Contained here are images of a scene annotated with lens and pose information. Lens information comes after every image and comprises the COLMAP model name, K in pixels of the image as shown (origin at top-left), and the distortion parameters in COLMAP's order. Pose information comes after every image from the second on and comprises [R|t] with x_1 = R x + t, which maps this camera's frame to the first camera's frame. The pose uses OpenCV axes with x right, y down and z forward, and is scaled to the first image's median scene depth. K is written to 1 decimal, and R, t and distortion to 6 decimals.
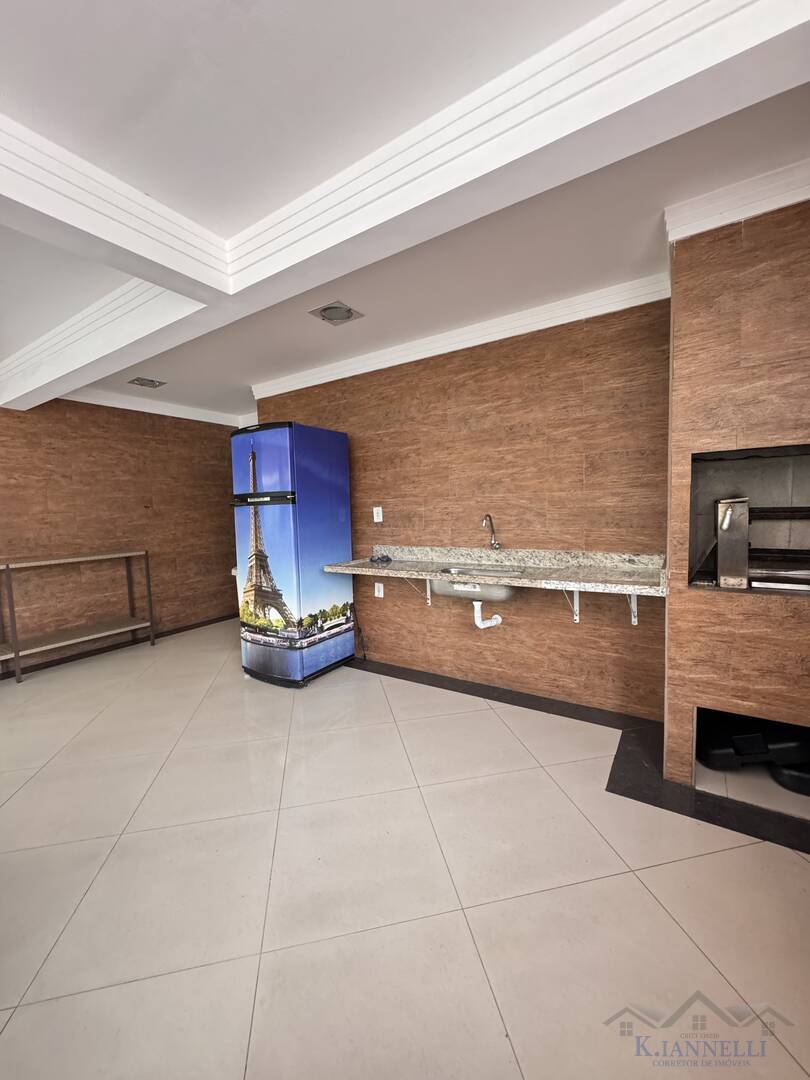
lens RADIAL K [[433.6, 0, 404.6], [0, 433.6, 541.4], [0, 0, 1]] dist [-0.002801, -0.000246]
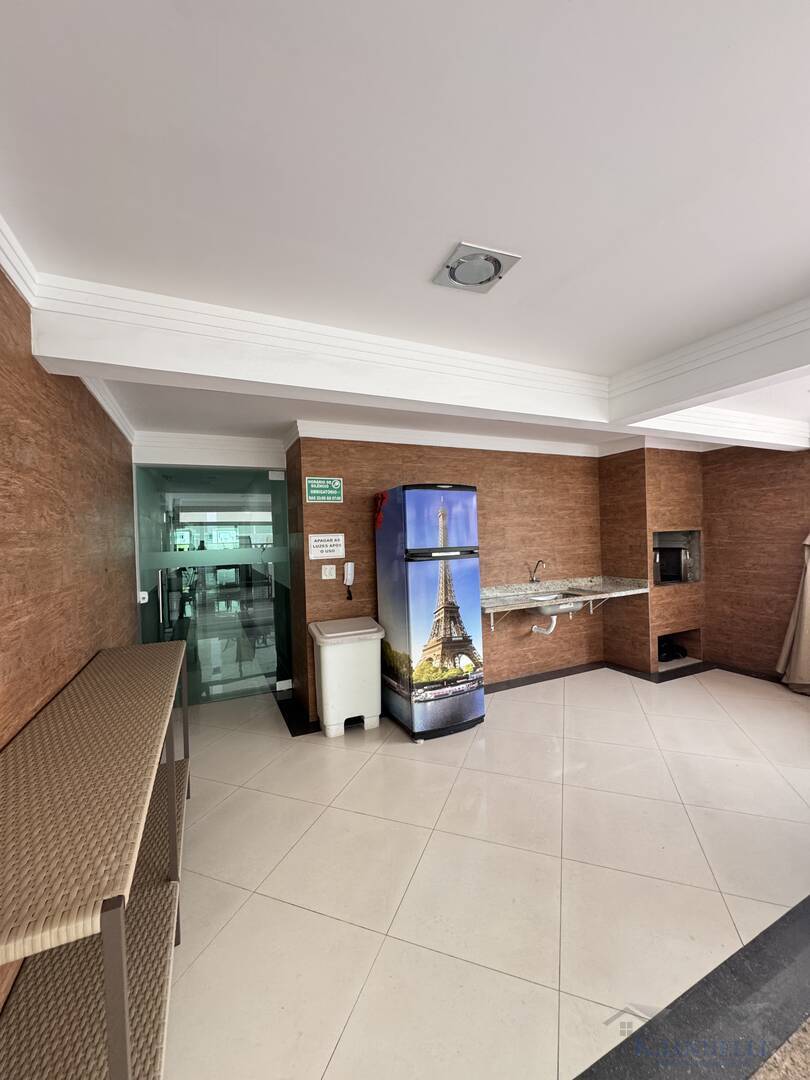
lens RADIAL K [[433.6, 0, 407.4], [0, 433.6, 539.9], [0, 0, 1]] dist [-0.002801, -0.000246]
pose [[0.523812, 0.006571, 0.851808, -1.286437], [0.084503, 0.994637, -0.059637, -0.076125], [-0.847632, 0.103219, 0.520448, 0.535532]]
